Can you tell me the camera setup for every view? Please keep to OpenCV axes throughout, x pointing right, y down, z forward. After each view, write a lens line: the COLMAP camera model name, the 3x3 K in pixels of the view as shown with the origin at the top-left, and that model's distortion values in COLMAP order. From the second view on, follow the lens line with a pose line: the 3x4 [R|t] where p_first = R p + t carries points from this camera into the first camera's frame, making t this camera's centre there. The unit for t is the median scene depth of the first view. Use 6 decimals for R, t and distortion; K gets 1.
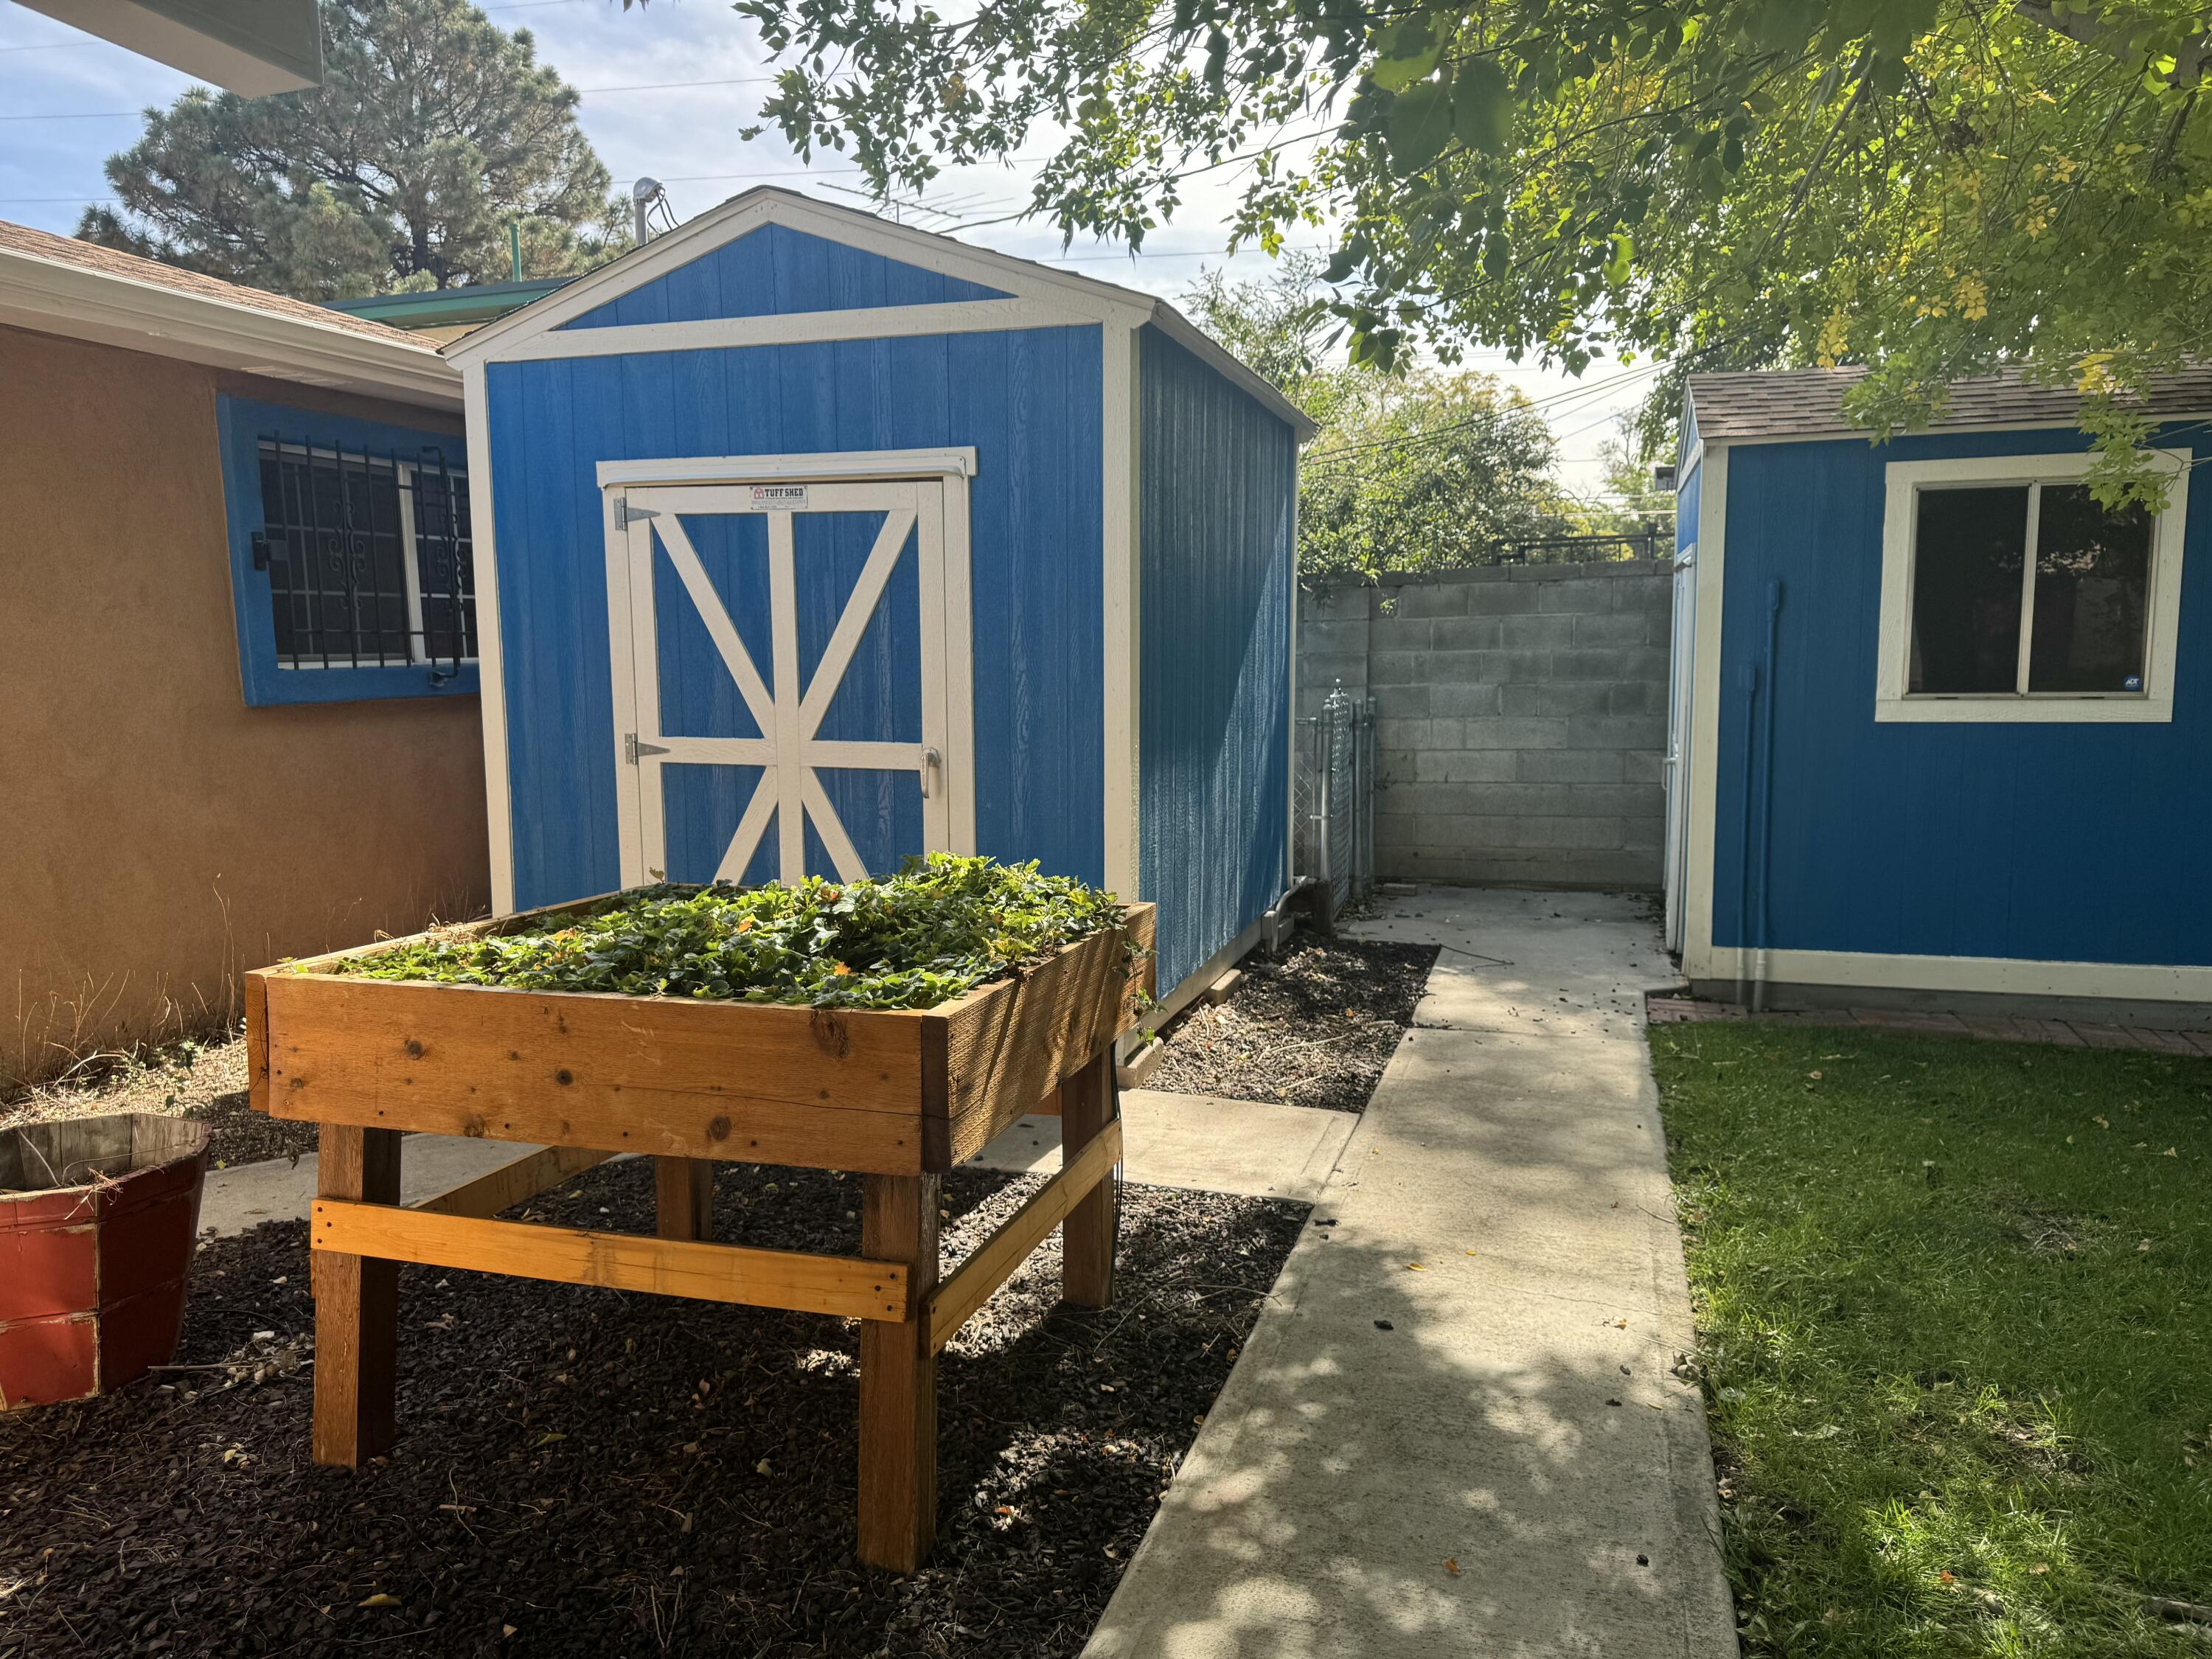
lens RADIAL K [[1553.3, 0, 1085.8], [0, 1553.3, 832.7], [0, 0, 1]] dist [0.046715, -0.058230]
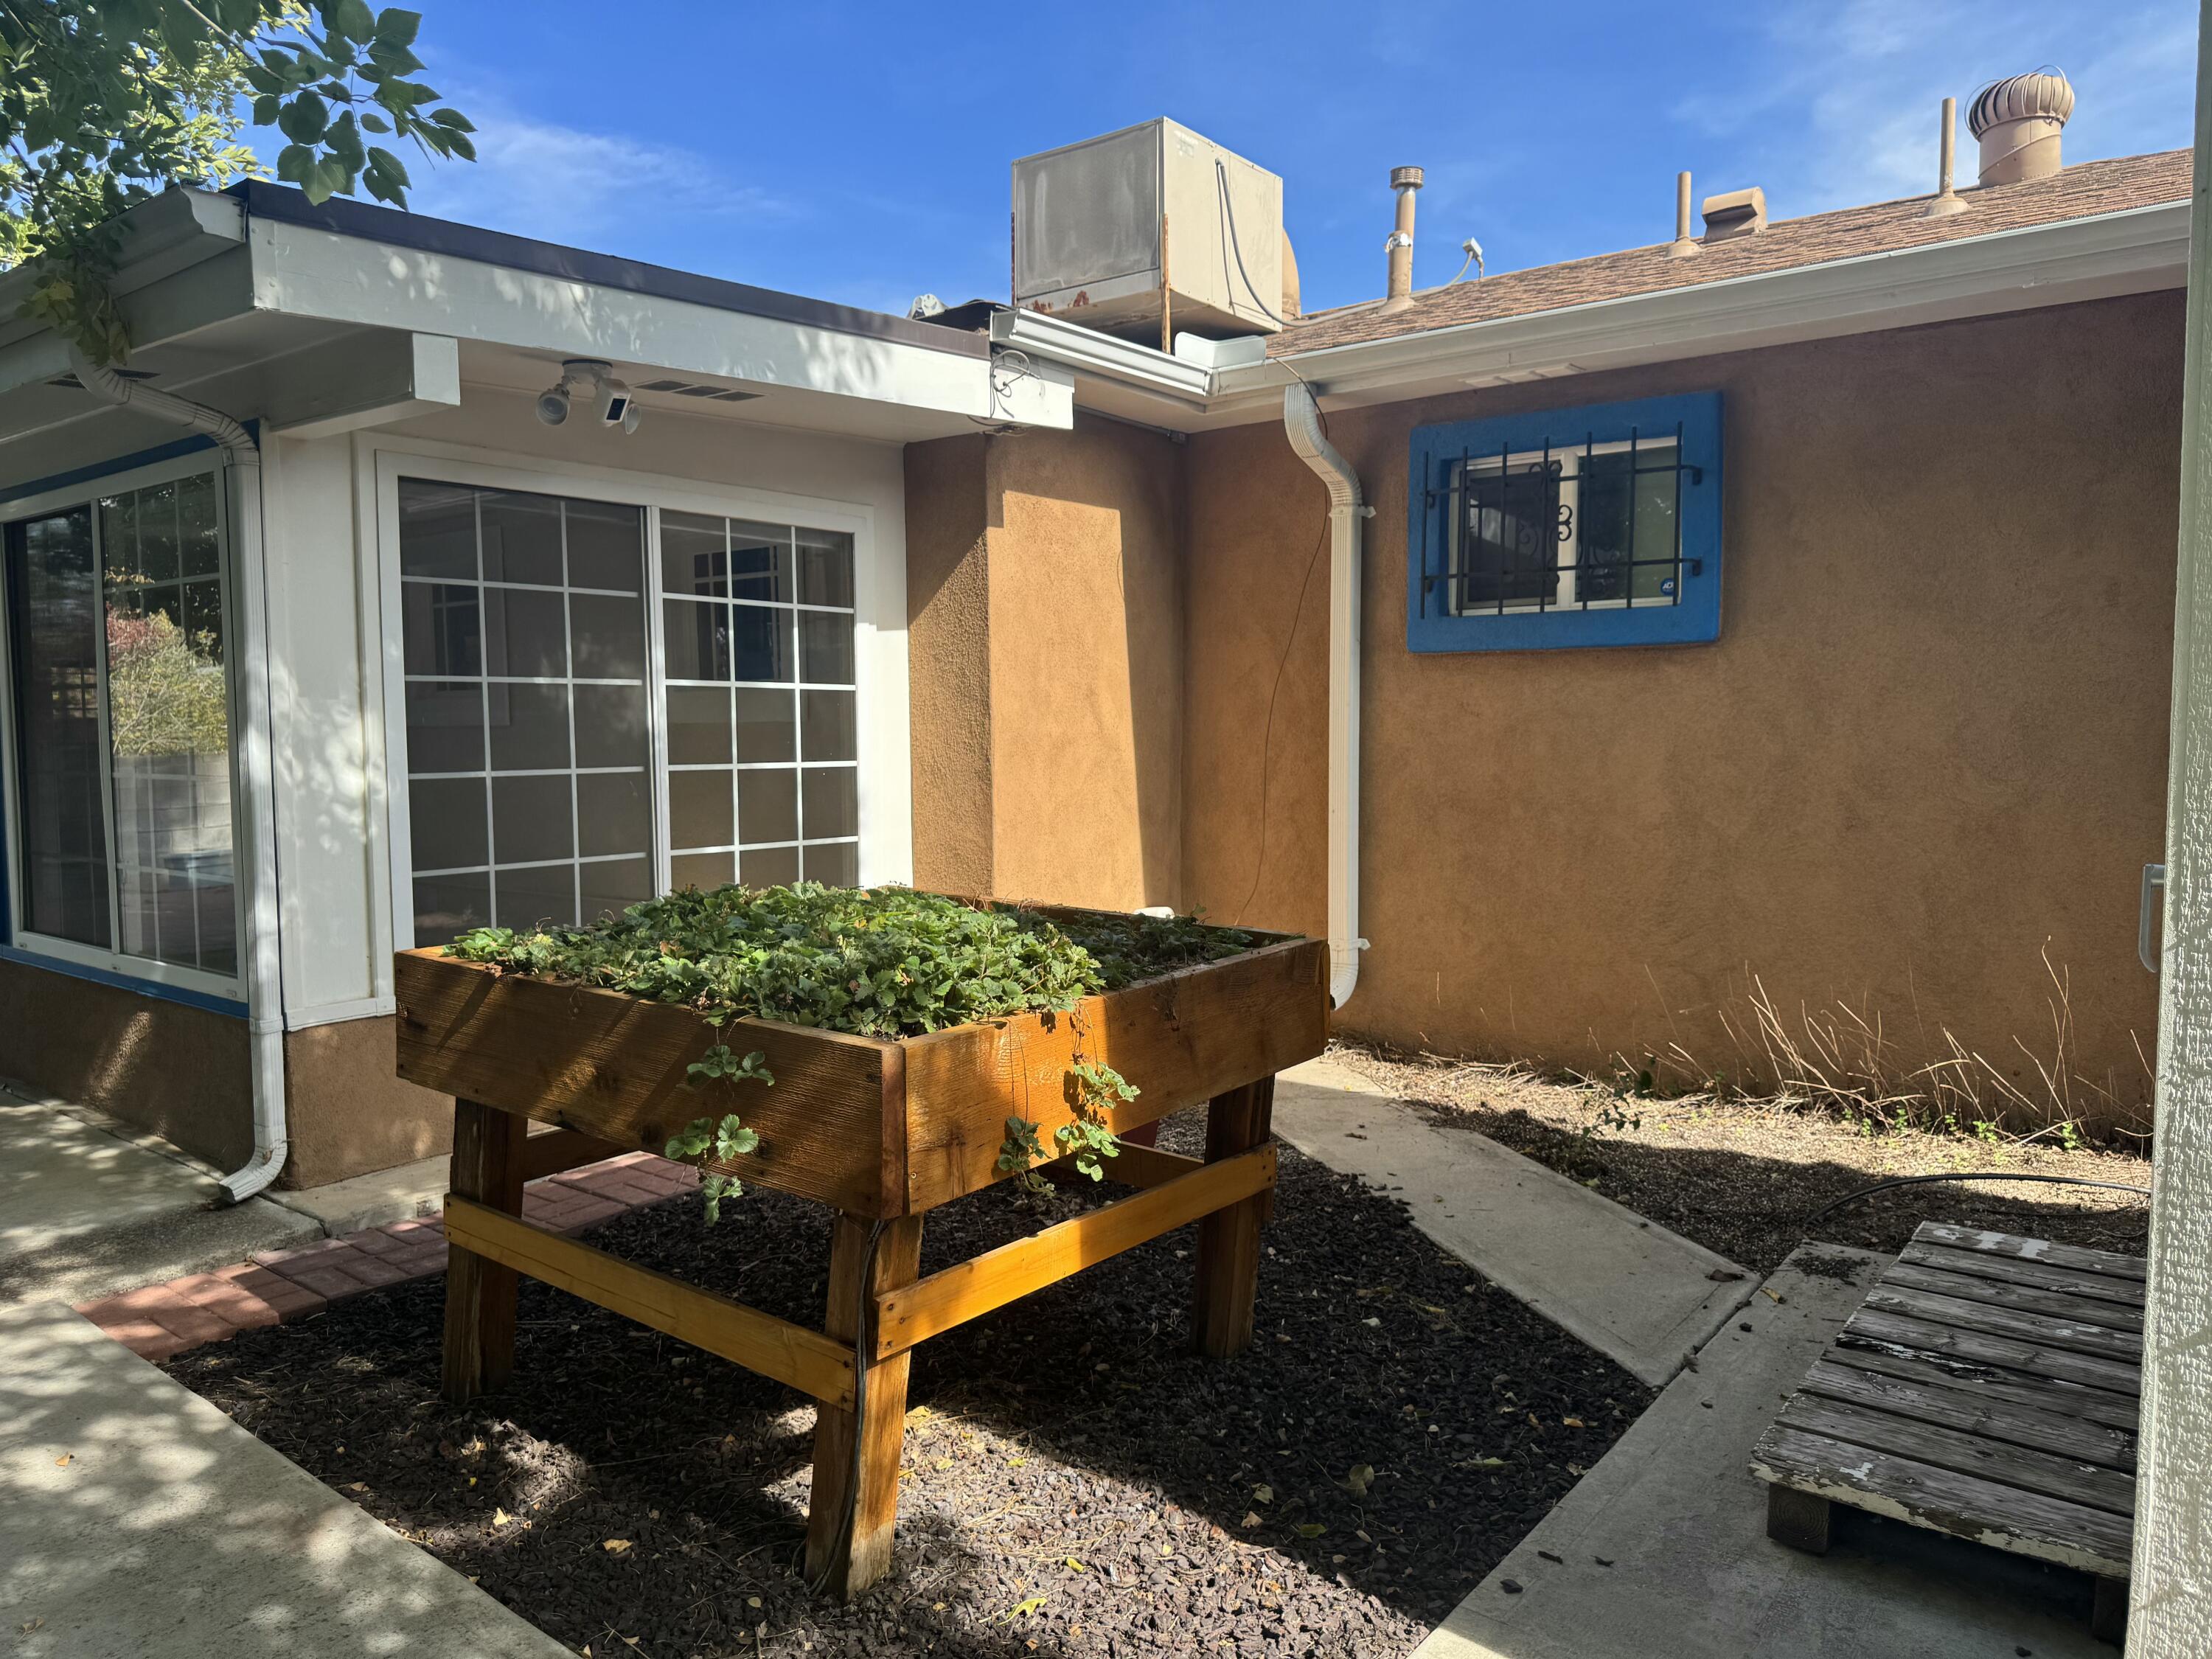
lens RADIAL K [[1553.3, 0, 1084.1], [0, 1553.3, 831.1], [0, 0, 1]] dist [0.046715, -0.058230]
pose [[-0.350073, 0.082469, -0.933085, 0.559666], [-0.100246, 0.987098, 0.124853, -0.117904], [0.931343, 0.137245, -0.337290, 1.209255]]
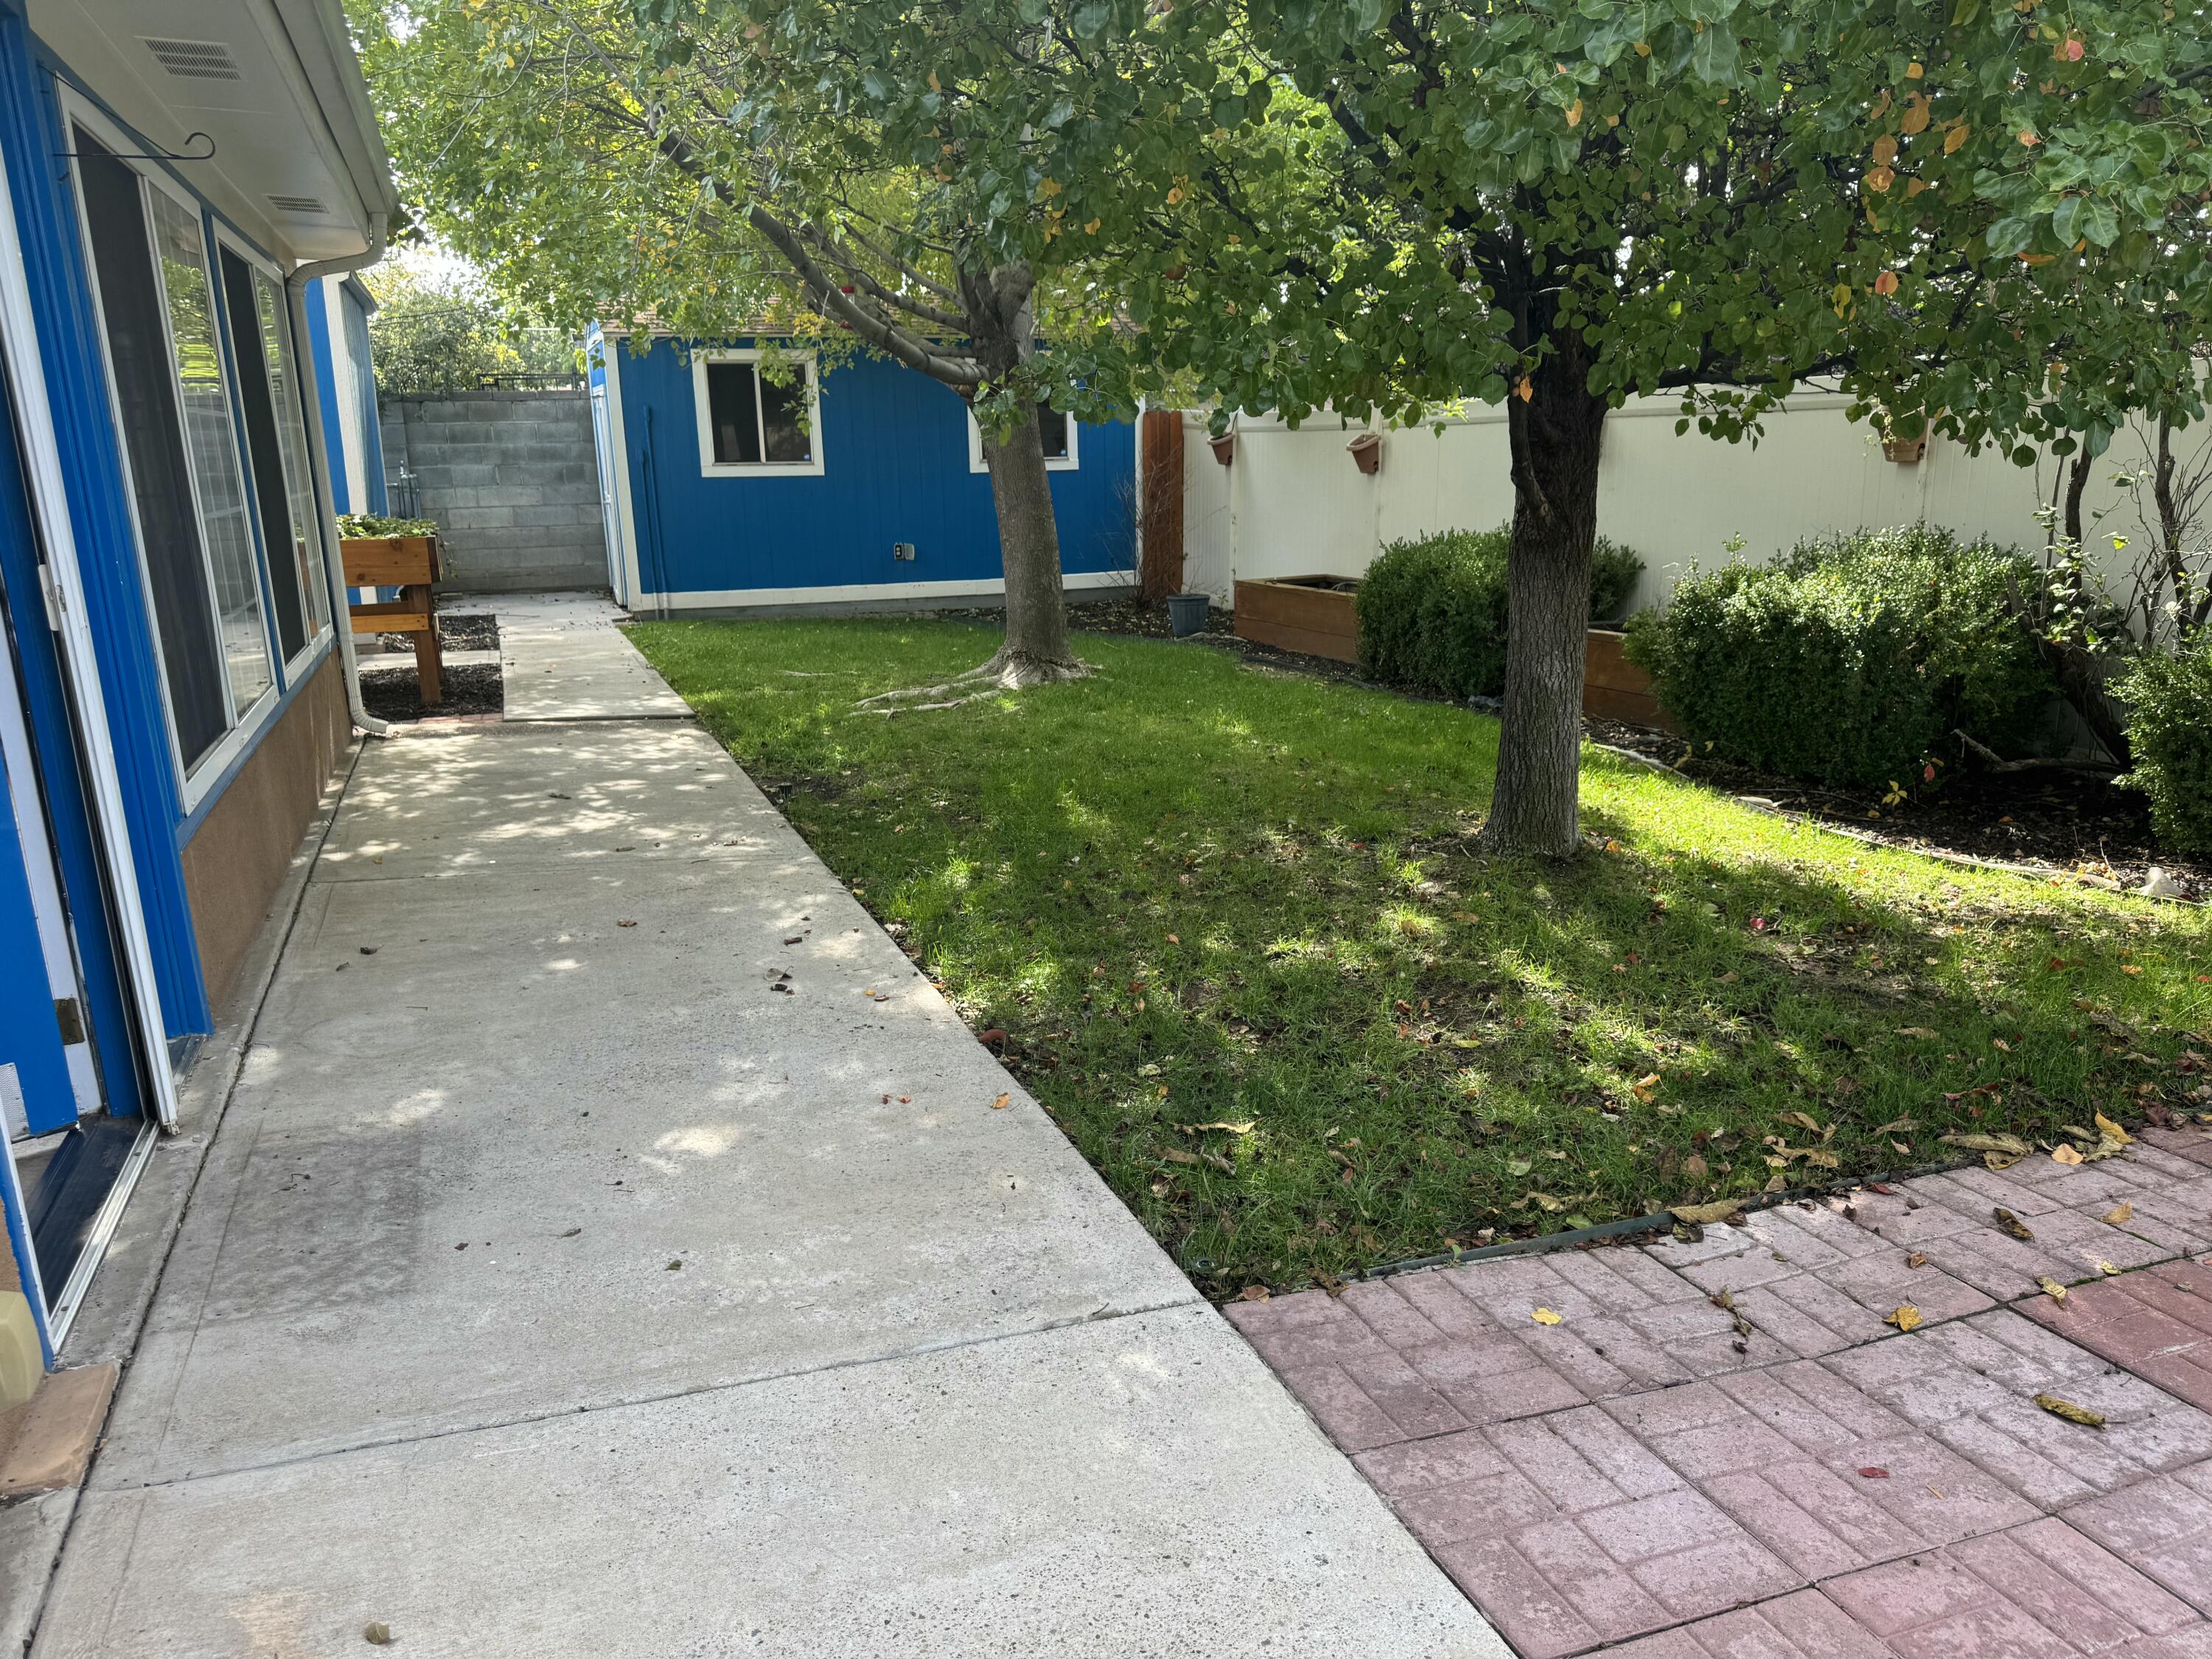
lens RADIAL K [[1553.3, 0, 1111.1], [0, 1553.3, 844.7], [0, 0, 1]] dist [0.046715, -0.058230]
pose [[0.770281, -0.160467, 0.617186, -0.422741], [0.083276, 0.984847, 0.152125, 0.135634], [-0.632244, -0.065782, 0.771971, -0.947959]]
